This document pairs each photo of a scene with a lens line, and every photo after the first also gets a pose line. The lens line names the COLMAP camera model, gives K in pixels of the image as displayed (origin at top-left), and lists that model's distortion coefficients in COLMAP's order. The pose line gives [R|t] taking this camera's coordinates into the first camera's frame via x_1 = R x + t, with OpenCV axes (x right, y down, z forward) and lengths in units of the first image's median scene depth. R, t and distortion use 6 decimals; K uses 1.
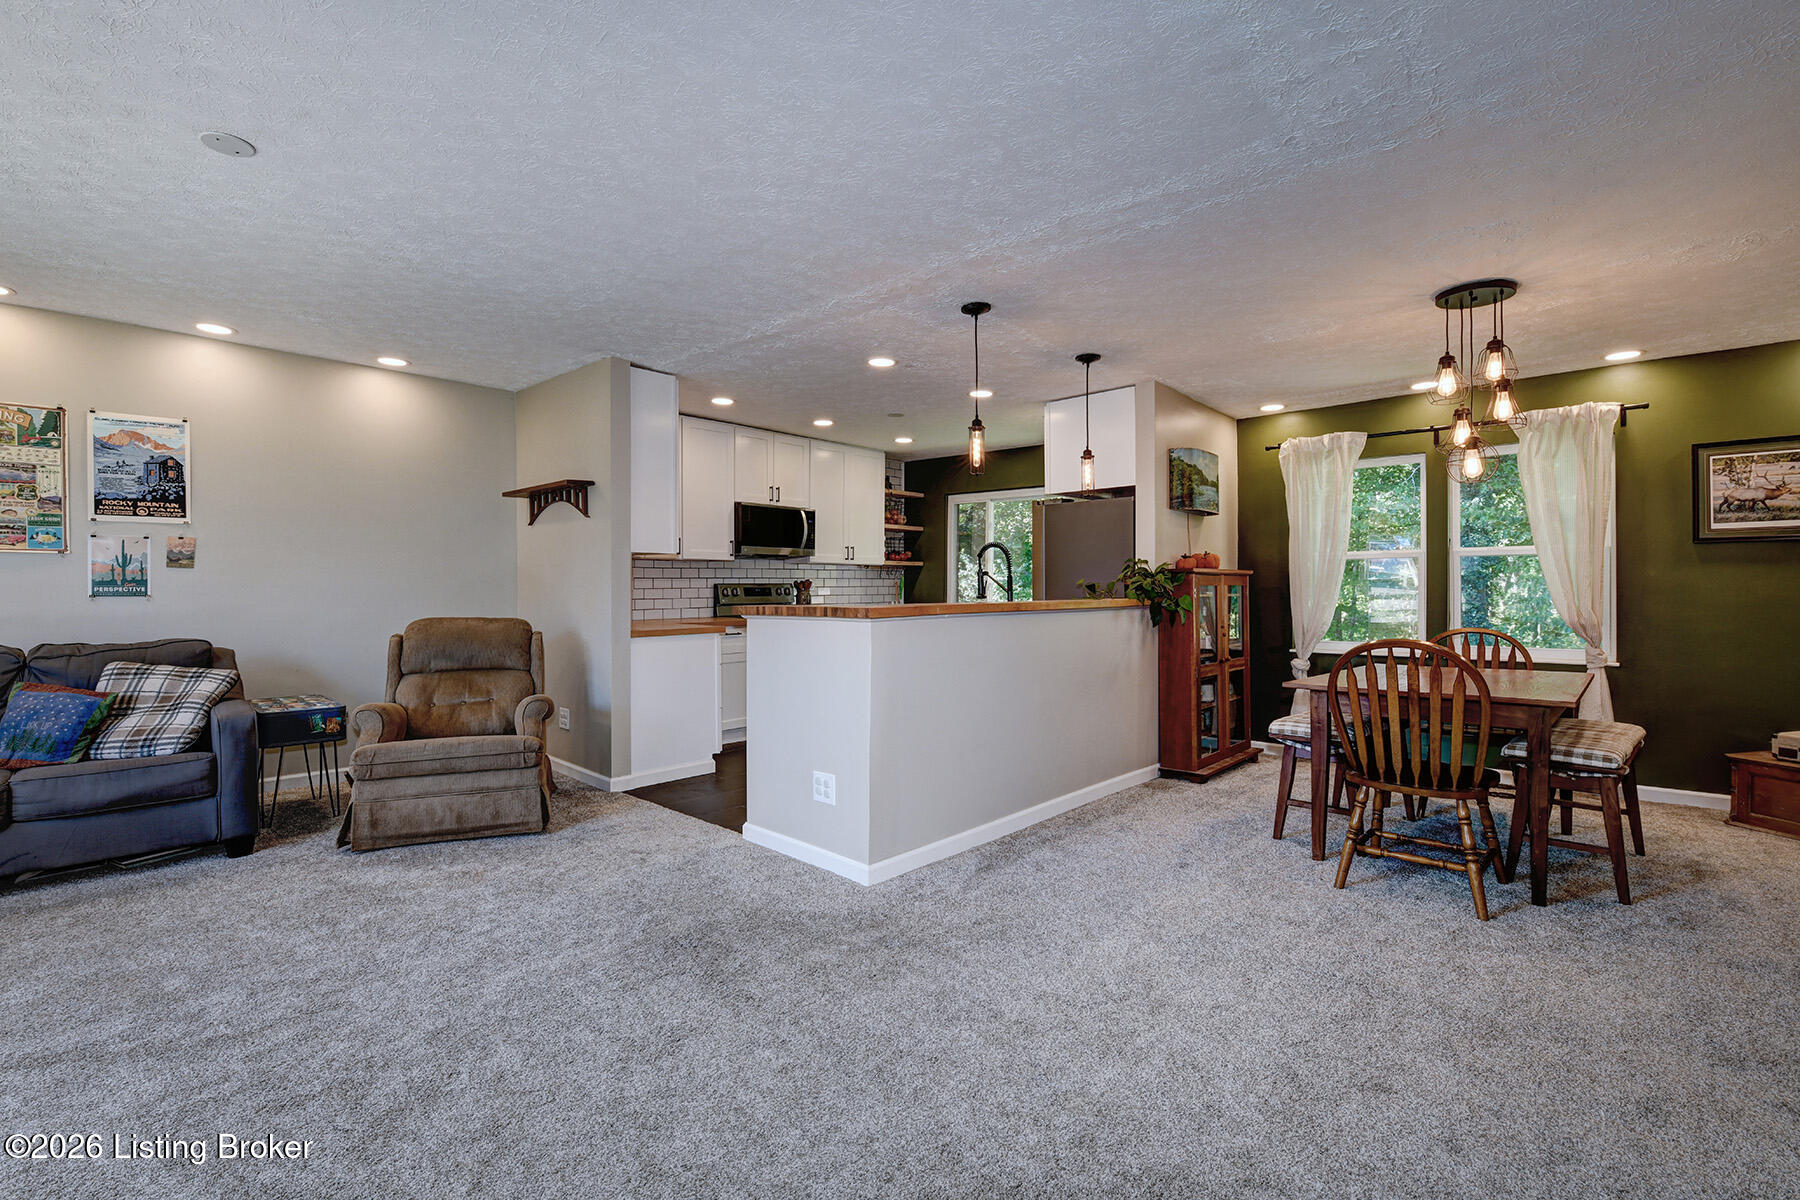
lens RADIAL K [[793.0, 0, 910.4], [0, 793.0, 595.4], [0, 0, 1]] dist [-0.007812, -0.006081]
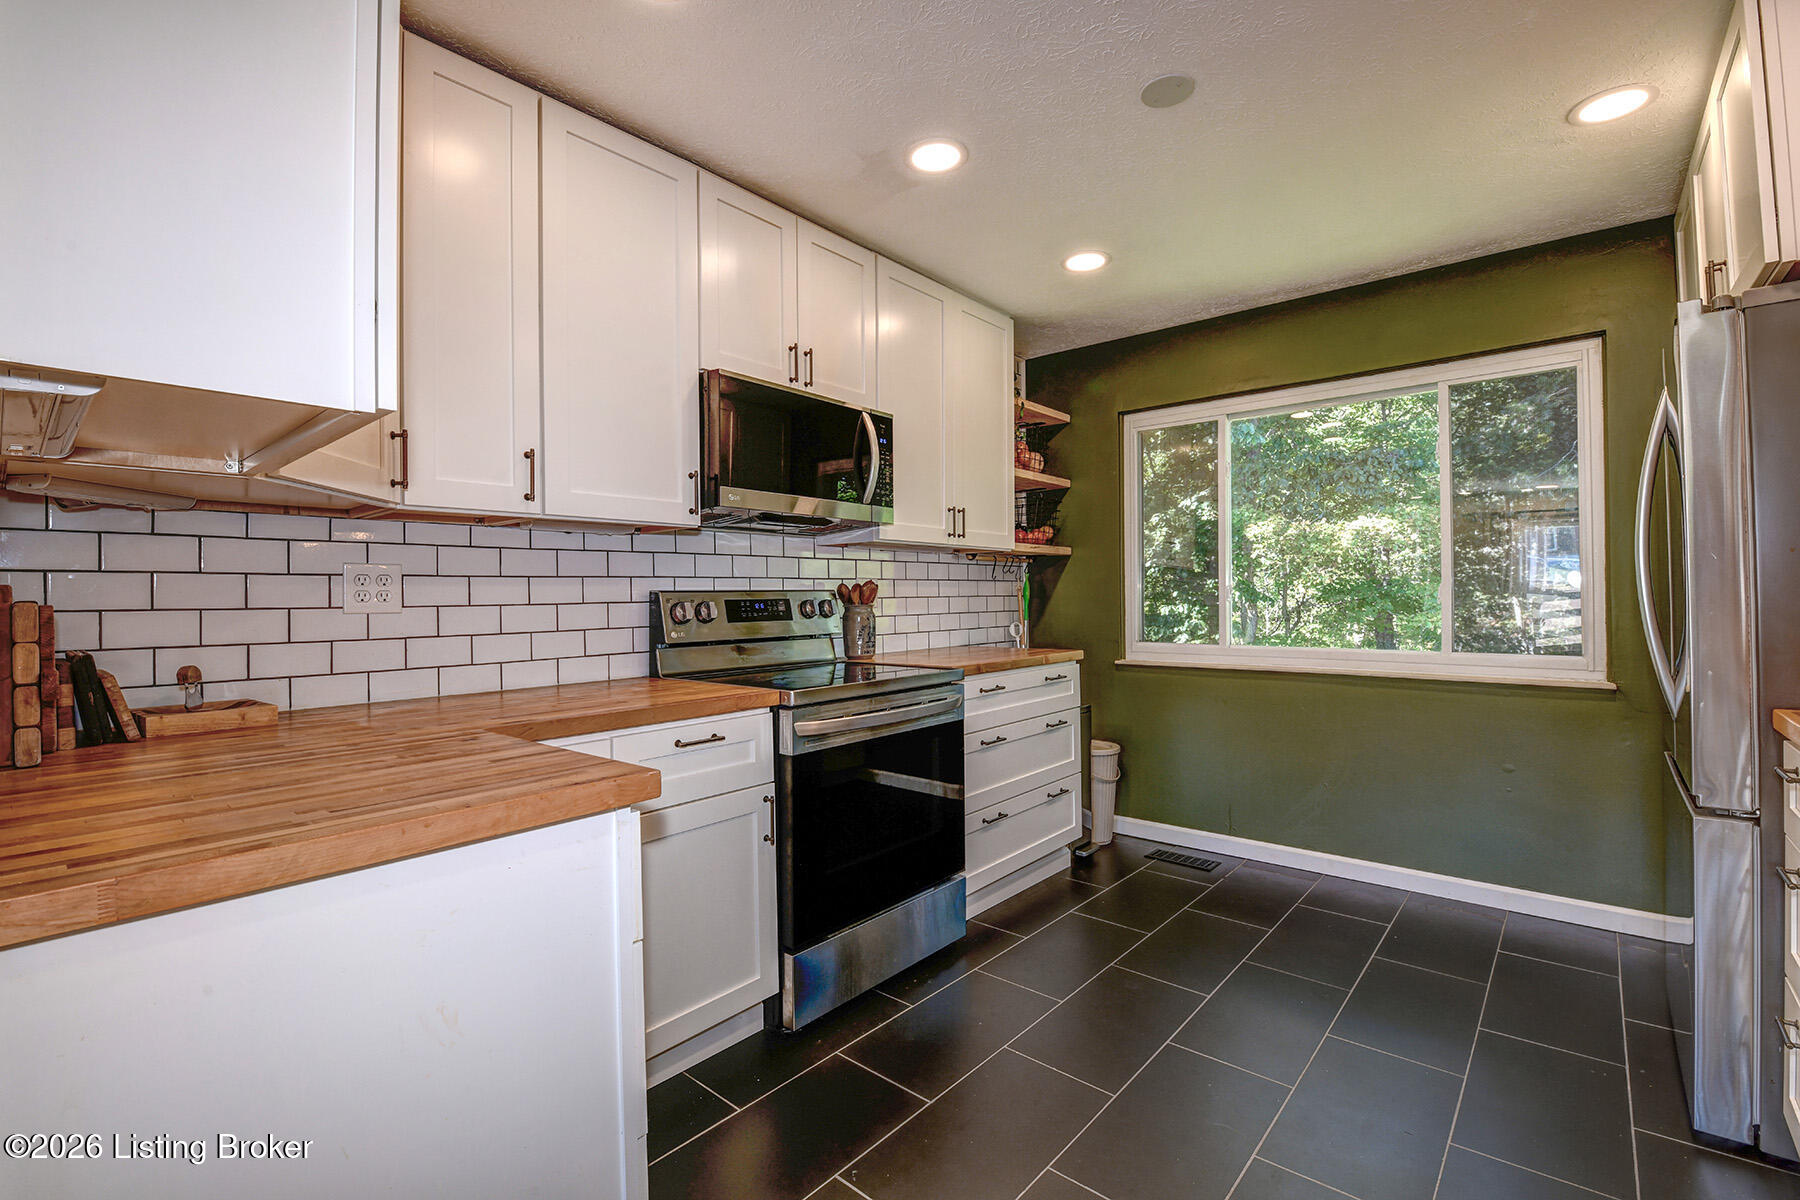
lens RADIAL K [[793.0, 0, 894.6], [0, 793.0, 600.5], [0, 0, 1]] dist [-0.007812, -0.006081]
pose [[0.999782, -0.013062, 0.016317, -0.148085], [0.013262, 0.999838, -0.012183, -0.004301], [-0.016155, 0.012397, 0.999793, 0.674058]]
